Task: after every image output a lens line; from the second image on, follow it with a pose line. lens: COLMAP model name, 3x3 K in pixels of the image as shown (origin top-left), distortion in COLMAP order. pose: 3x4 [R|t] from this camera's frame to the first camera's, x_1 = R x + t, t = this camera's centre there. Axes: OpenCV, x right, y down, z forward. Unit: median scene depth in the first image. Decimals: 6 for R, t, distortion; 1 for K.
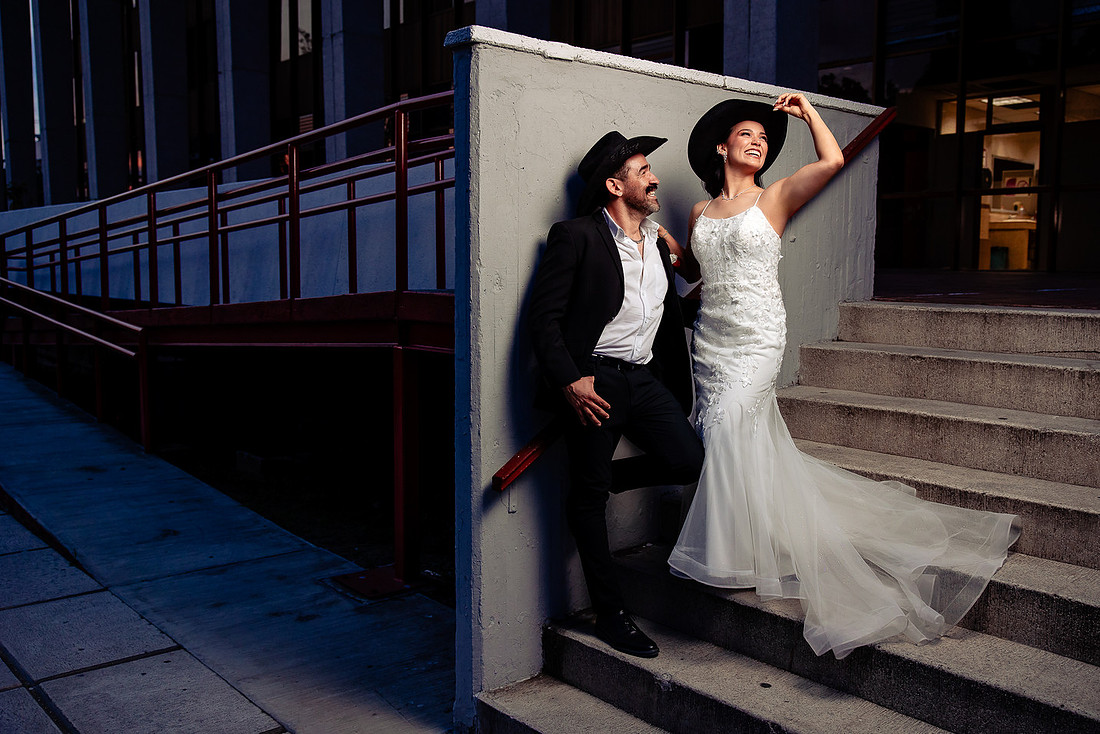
lens RADIAL K [[1029.2, 0, 550.0], [0, 1029.2, 367.0], [0, 0, 1]] dist [-0.002544, -0.003352]
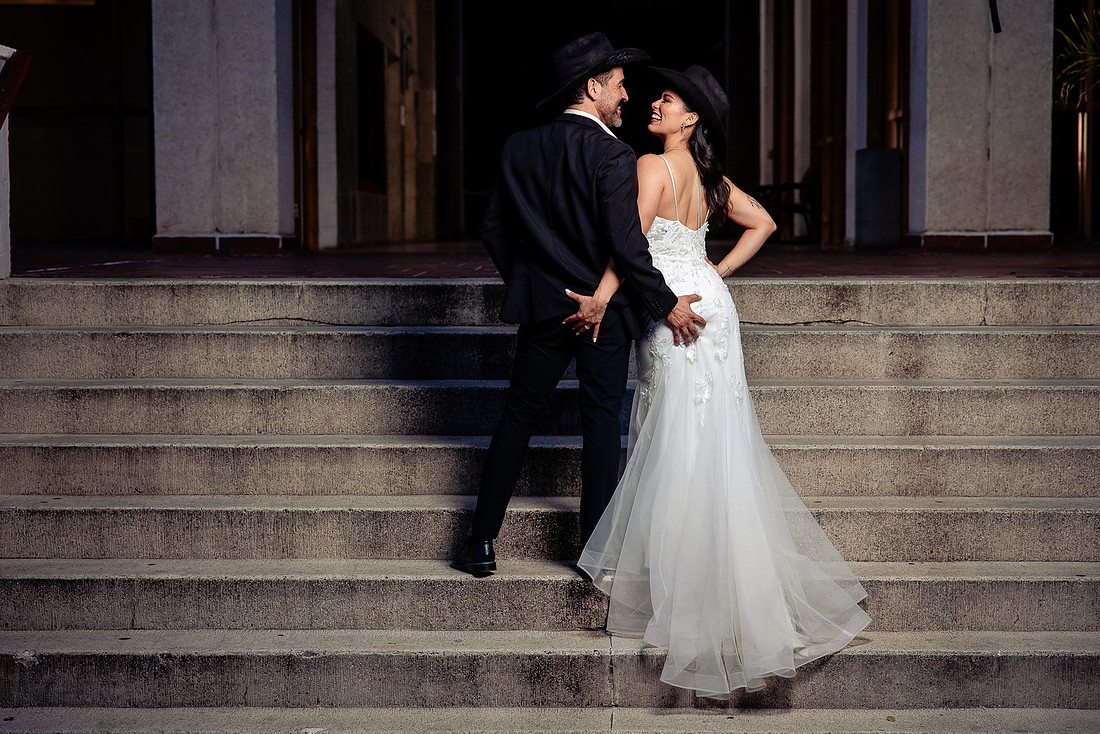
lens RADIAL K [[2244.5, 0, 550.0], [0, 2244.5, 367.0], [0, 0, 1]] dist [-0.012799, 0.052280]
pose [[0.686628, -0.053381, 0.725047, -0.891700], [0.079410, 0.996840, -0.001810, 0.057149], [-0.722659, 0.058819, 0.688697, -0.707187]]
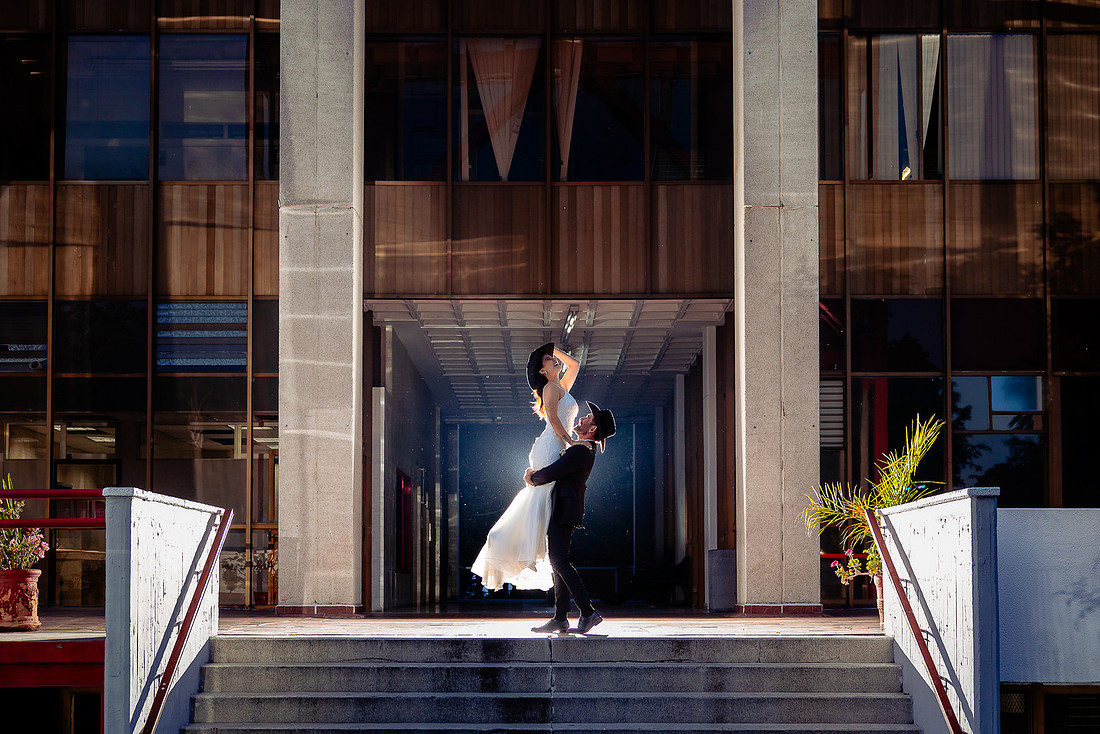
lens RADIAL K [[1546.6, 0, 548.9], [0, 1546.6, 512.3], [0, 0, 1]] dist [-0.015893, -0.033185]
pose [[0.671236, 0.029683, 0.740649, -1.290430], [0.079435, 0.990563, -0.111689, 0.059047], [-0.736975, 0.133803, 0.662544, -1.078049]]
